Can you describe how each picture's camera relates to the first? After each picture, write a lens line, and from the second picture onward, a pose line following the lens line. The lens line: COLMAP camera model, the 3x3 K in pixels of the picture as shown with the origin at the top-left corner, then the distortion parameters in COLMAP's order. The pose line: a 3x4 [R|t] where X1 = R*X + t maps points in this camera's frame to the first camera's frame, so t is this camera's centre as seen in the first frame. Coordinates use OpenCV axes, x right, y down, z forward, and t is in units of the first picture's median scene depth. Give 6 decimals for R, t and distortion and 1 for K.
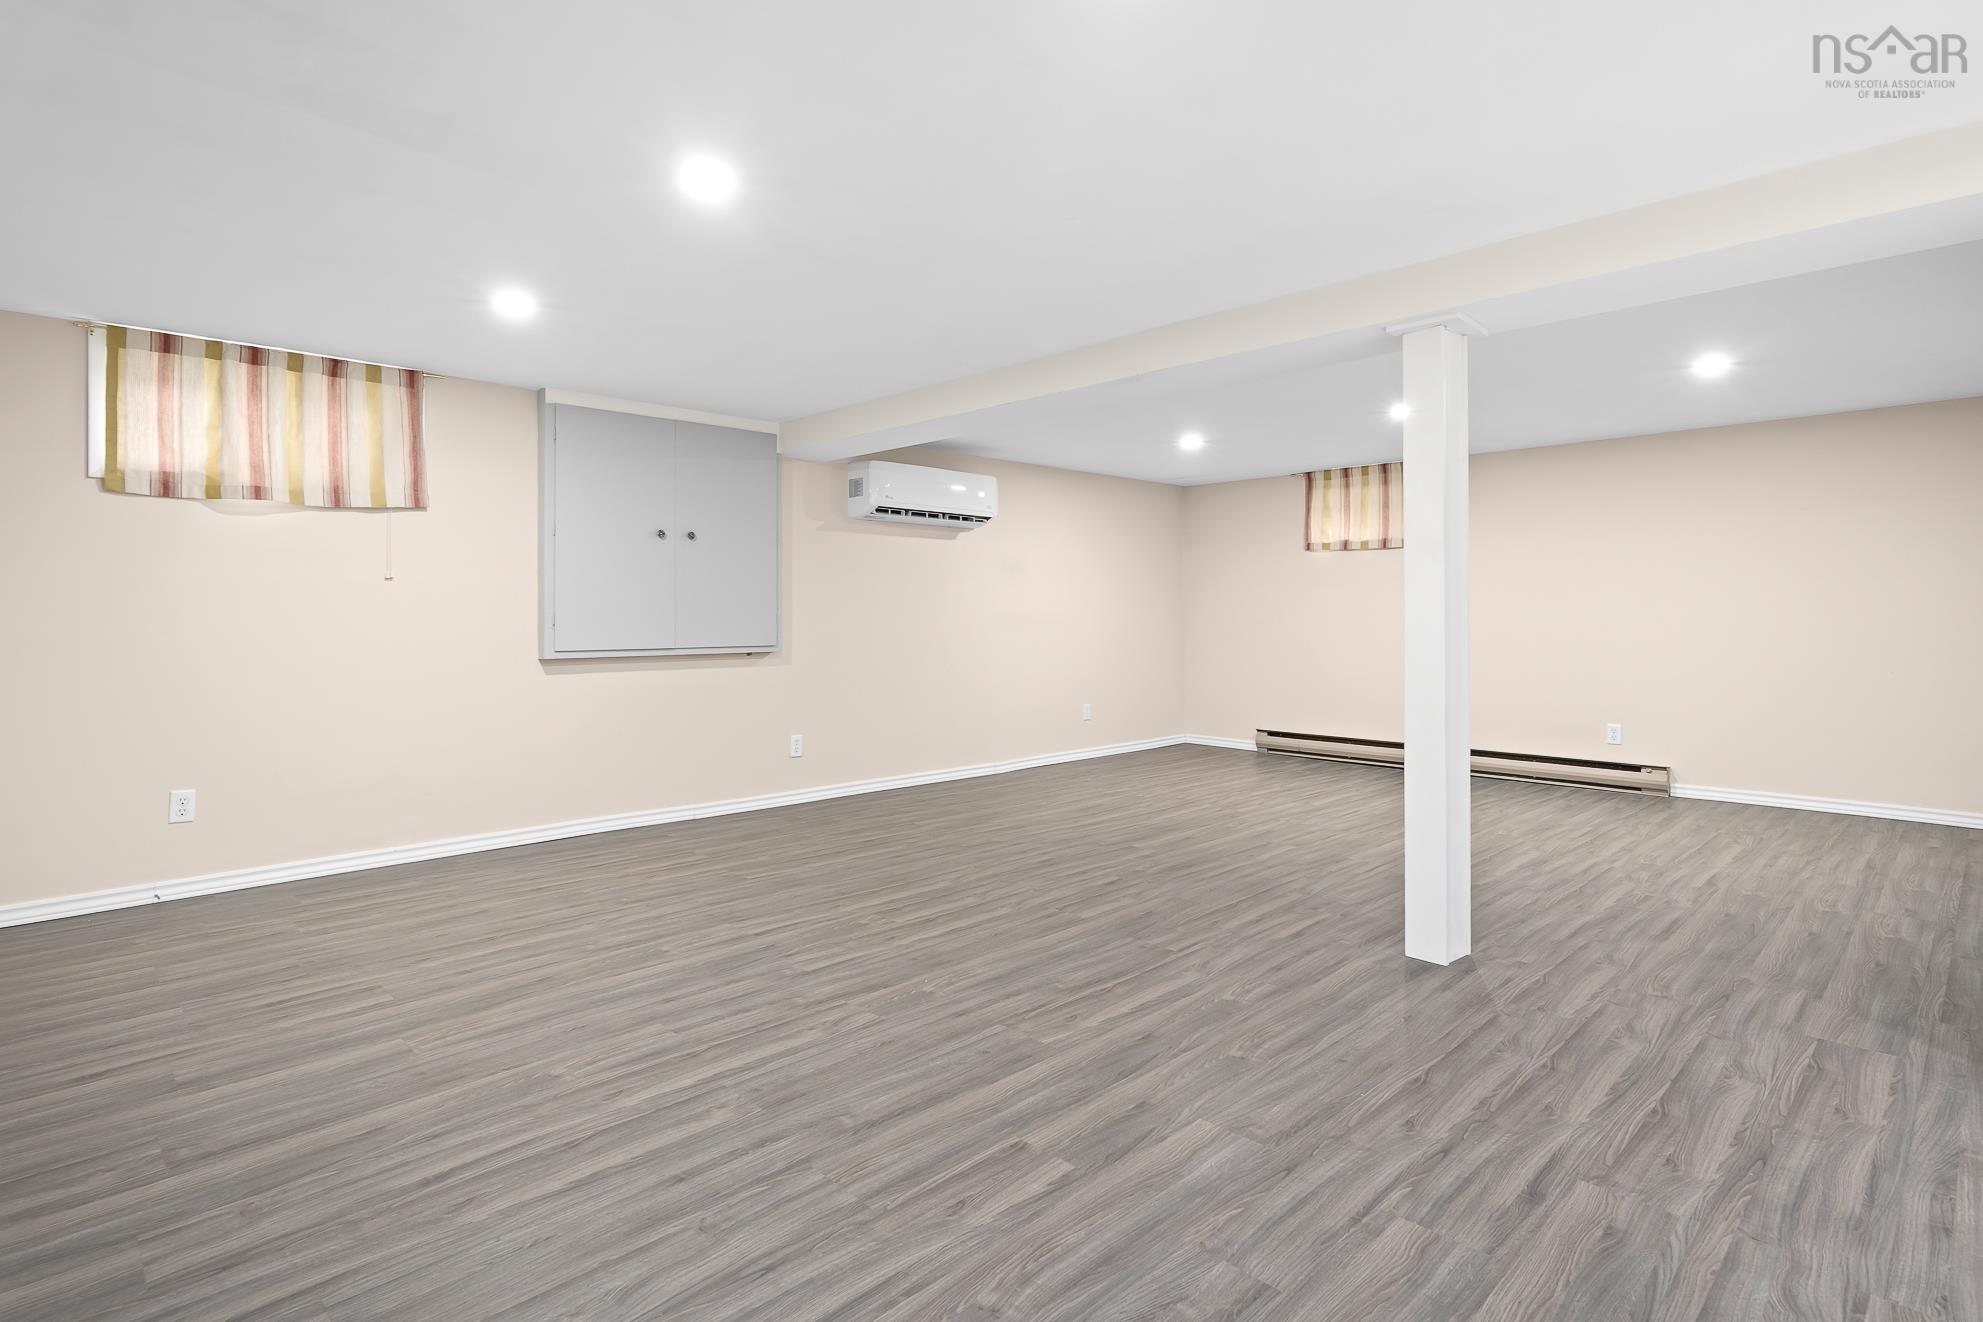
lens RADIAL K [[969.2, 0, 990.4], [0, 969.2, 607.5], [0, 0, 1]] dist [-0.013282, 0.000736]
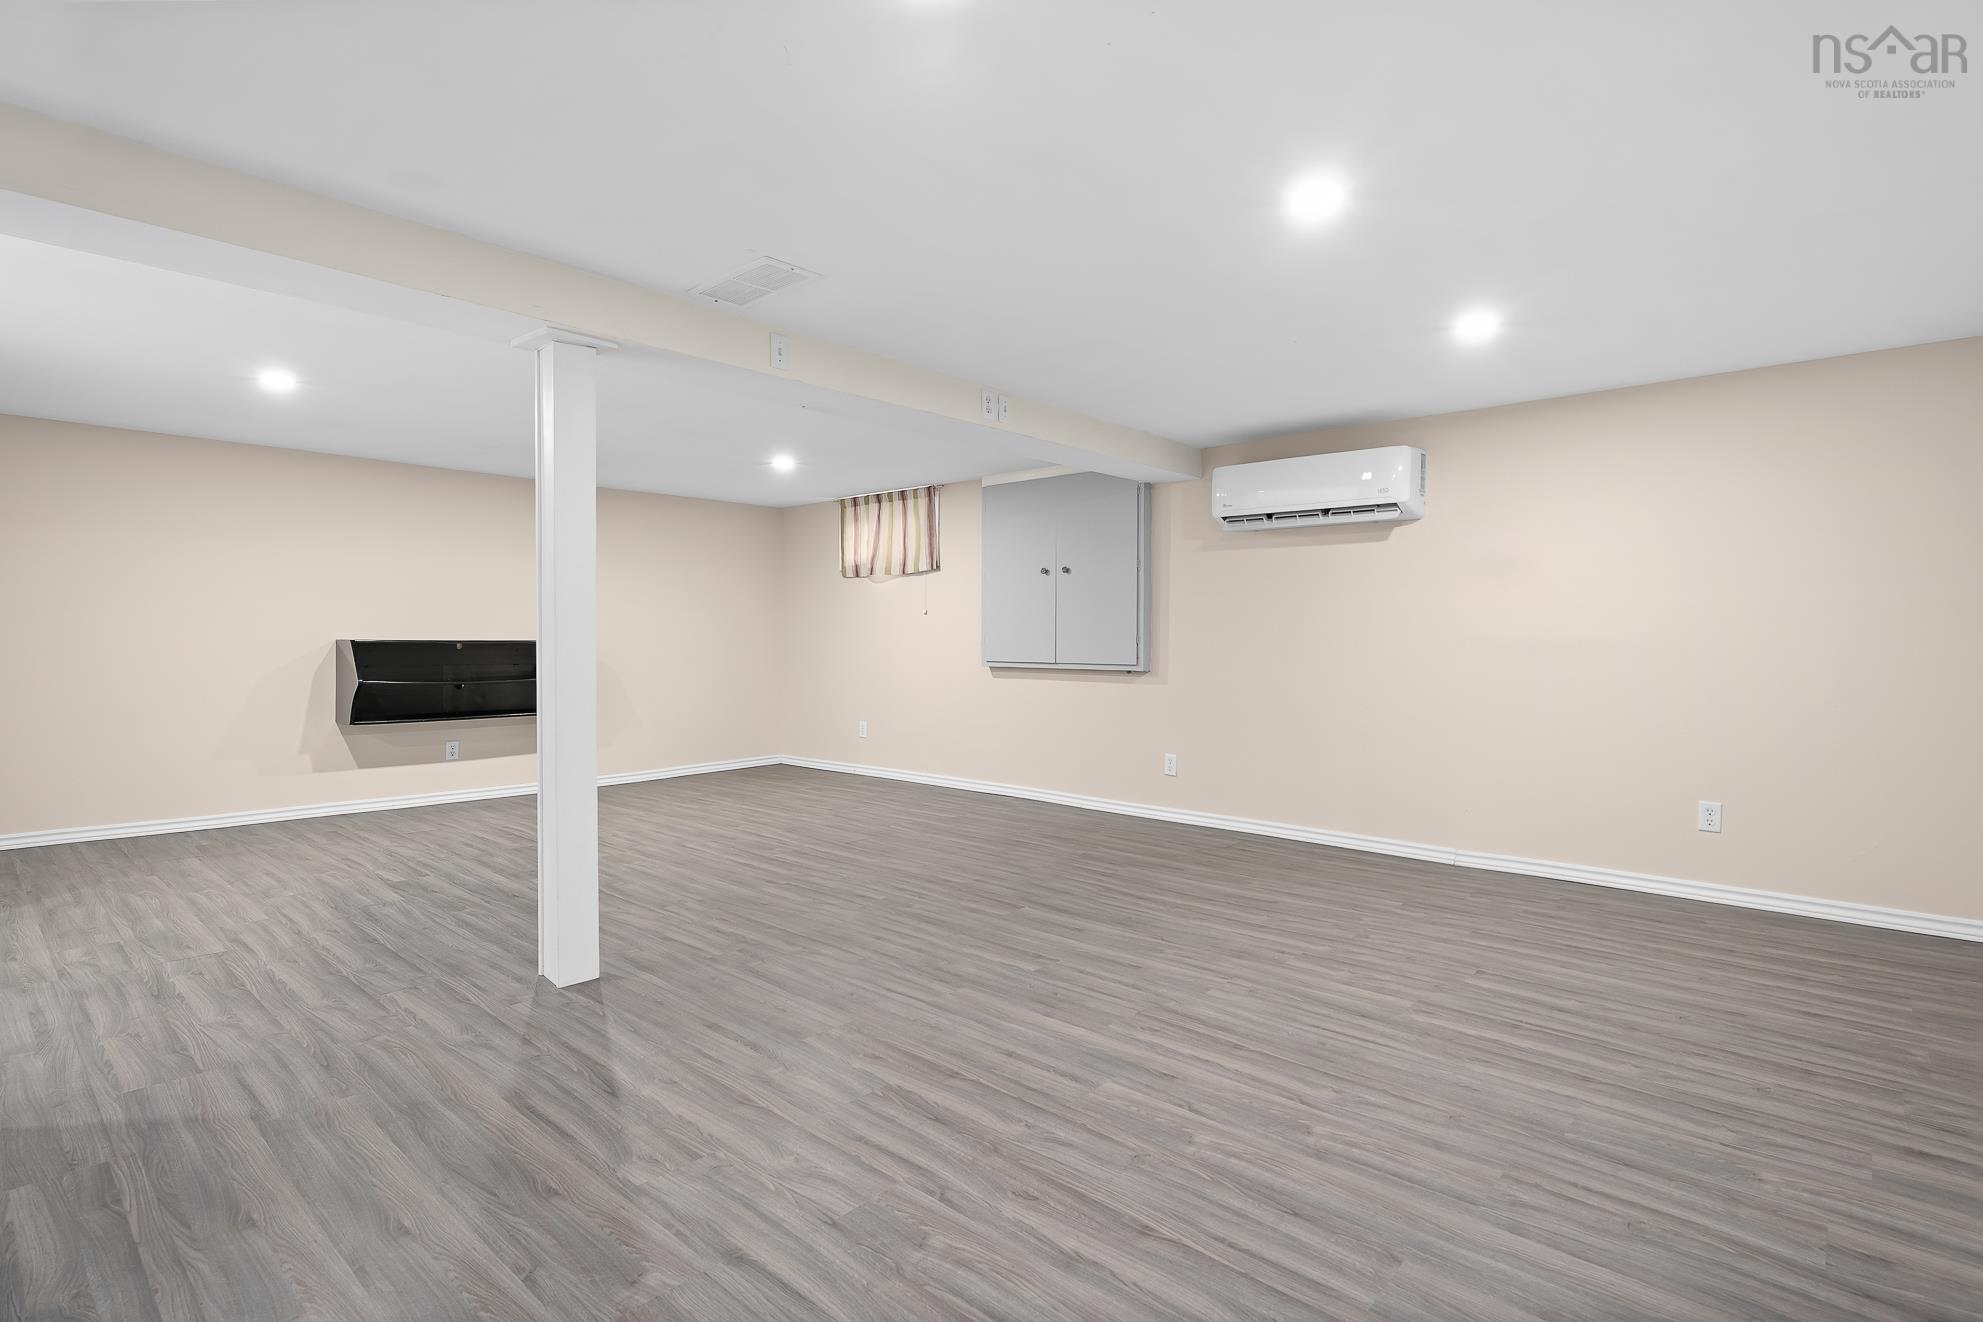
lens RADIAL K [[975.6, 0, 990.6], [0, 975.6, 636.8], [0, 0, 1]] dist [-0.016014, -0.000140]
pose [[0.080124, 0.002475, -0.996782, 1.396210], [0.003297, 0.999991, 0.002748, 0.008742], [0.996779, -0.003506, 0.080115, 1.264903]]
